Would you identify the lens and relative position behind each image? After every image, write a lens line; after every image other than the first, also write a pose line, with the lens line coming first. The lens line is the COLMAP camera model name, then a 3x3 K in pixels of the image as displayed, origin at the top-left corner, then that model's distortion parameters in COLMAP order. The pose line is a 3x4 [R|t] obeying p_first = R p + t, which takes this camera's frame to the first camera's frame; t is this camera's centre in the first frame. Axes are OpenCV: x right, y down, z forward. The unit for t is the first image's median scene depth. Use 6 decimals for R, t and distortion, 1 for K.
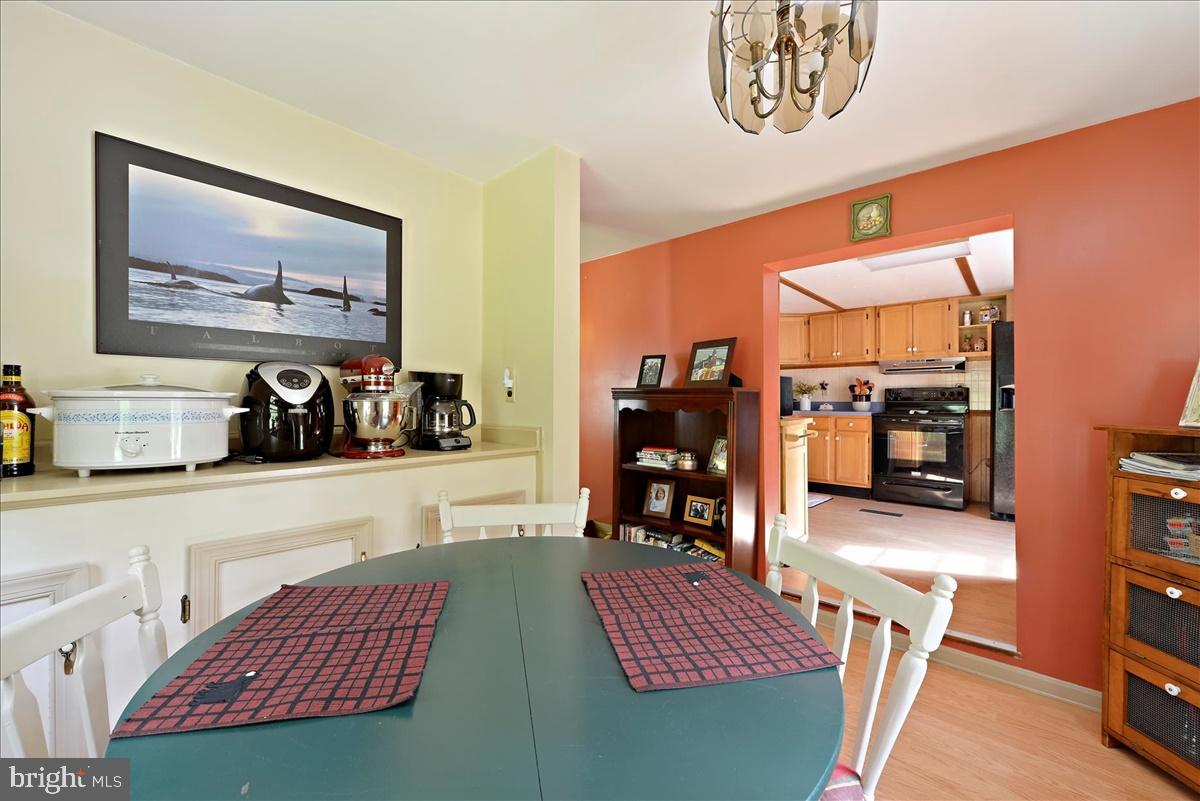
lens RADIAL K [[487.5, 0, 590.3], [0, 487.5, 401.6], [0, 0, 1]] dist [-0.001252, 0.000055]
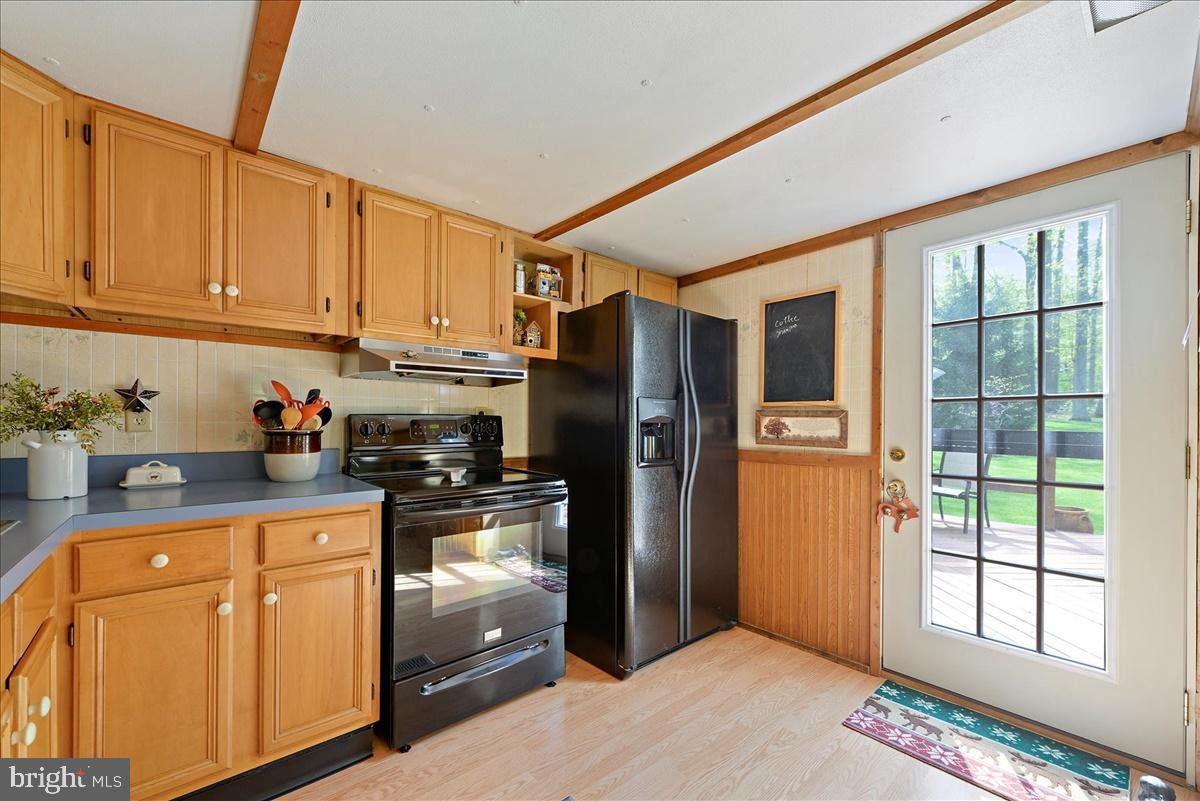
lens RADIAL K [[487.5, 0, 605.7], [0, 487.5, 421.8], [0, 0, 1]] dist [-0.001252, 0.000055]
pose [[0.113464, -0.010324, 0.993488, 0.257021], [-0.011287, 0.999868, 0.011680, -0.028129], [-0.993478, -0.012538, 0.113332, 0.777504]]
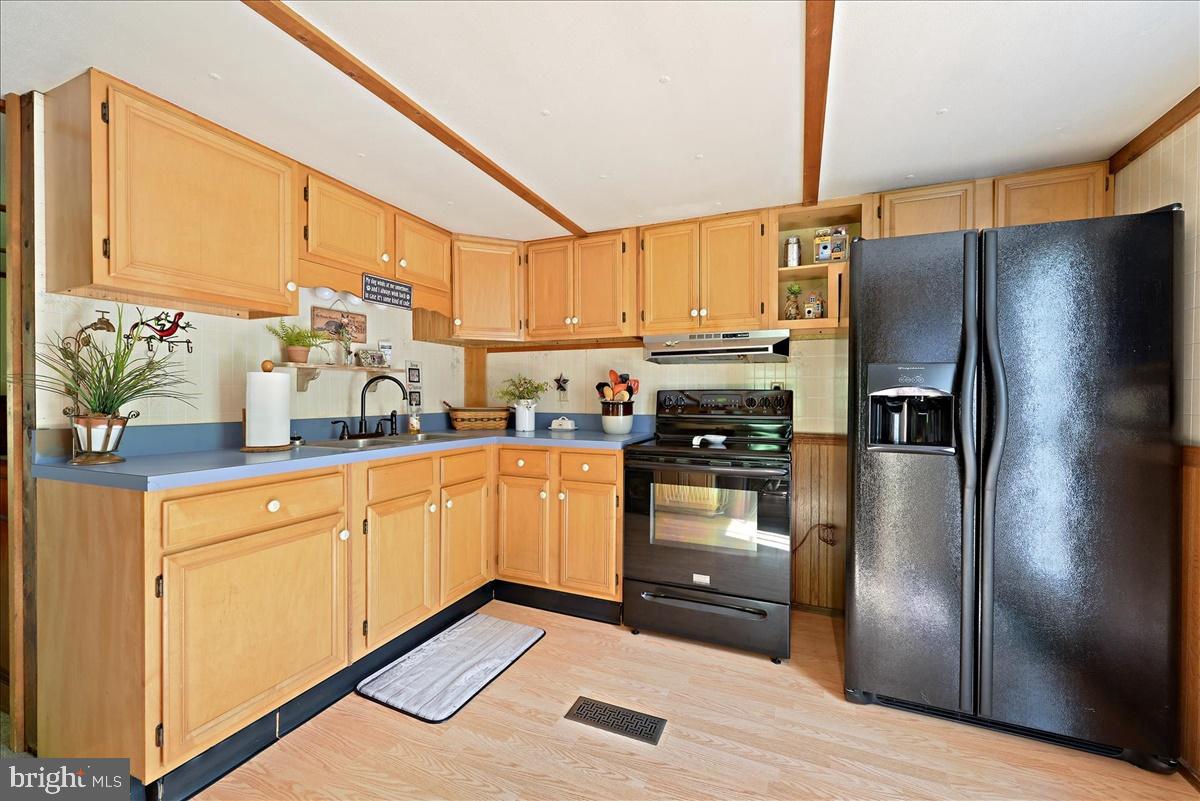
lens RADIAL K [[472.9, 0, 603.9], [0, 472.9, 399.1], [0, 0, 1]] dist [-0.002002, -0.000753]
pose [[0.943781, -0.003358, 0.330553, 0.391031], [-0.000250, 0.999941, 0.010871, -0.023448], [-0.330570, -0.010343, 0.943725, 0.549969]]
